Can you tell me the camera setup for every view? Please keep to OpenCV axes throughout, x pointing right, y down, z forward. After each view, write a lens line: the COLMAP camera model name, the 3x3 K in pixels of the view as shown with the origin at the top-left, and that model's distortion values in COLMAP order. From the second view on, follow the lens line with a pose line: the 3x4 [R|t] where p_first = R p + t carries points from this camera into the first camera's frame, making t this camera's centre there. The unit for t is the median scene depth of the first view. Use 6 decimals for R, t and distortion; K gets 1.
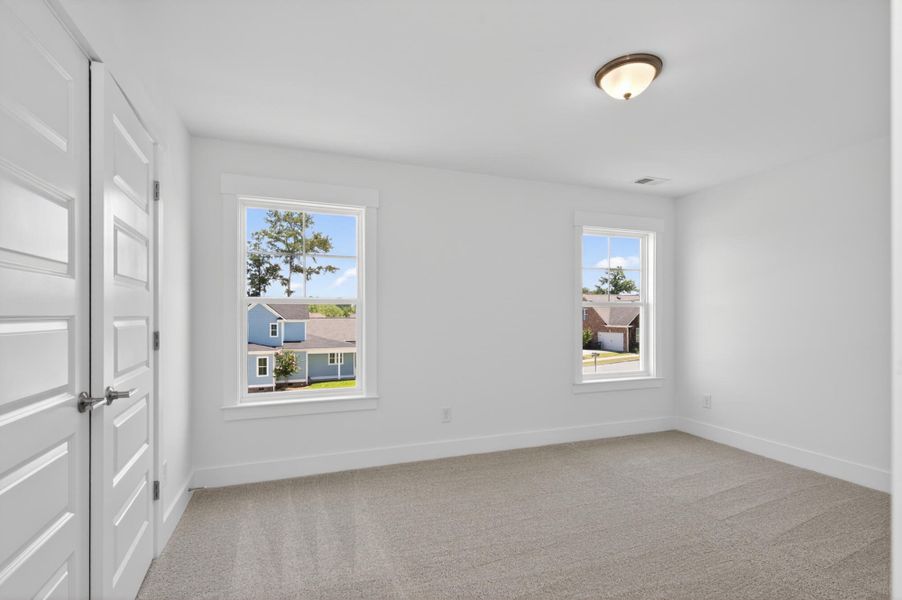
lens RADIAL K [[423.8, 0, 450.2], [0, 423.8, 318.5], [0, 0, 1]] dist [0.024157, 0.000072]
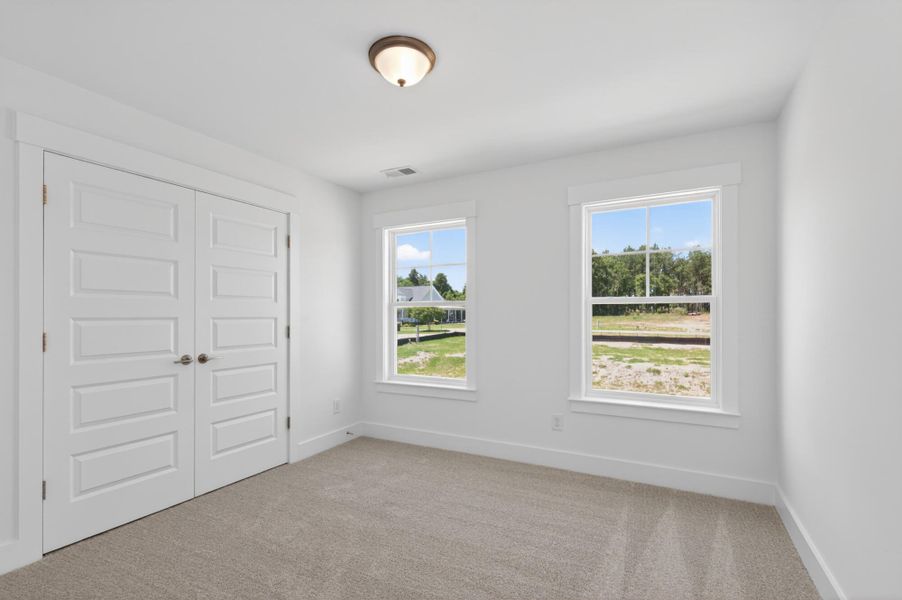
lens RADIAL K [[425.6, 0, 448.7], [0, 425.6, 312.2], [0, 0, 1]] dist [0.030099, 0.000118]
pose [[0.653966, -0.008032, -0.756481, 0.609366], [-0.001905, 0.999923, -0.012264, -0.002019], [0.756521, 0.009461, 0.653901, 0.231639]]
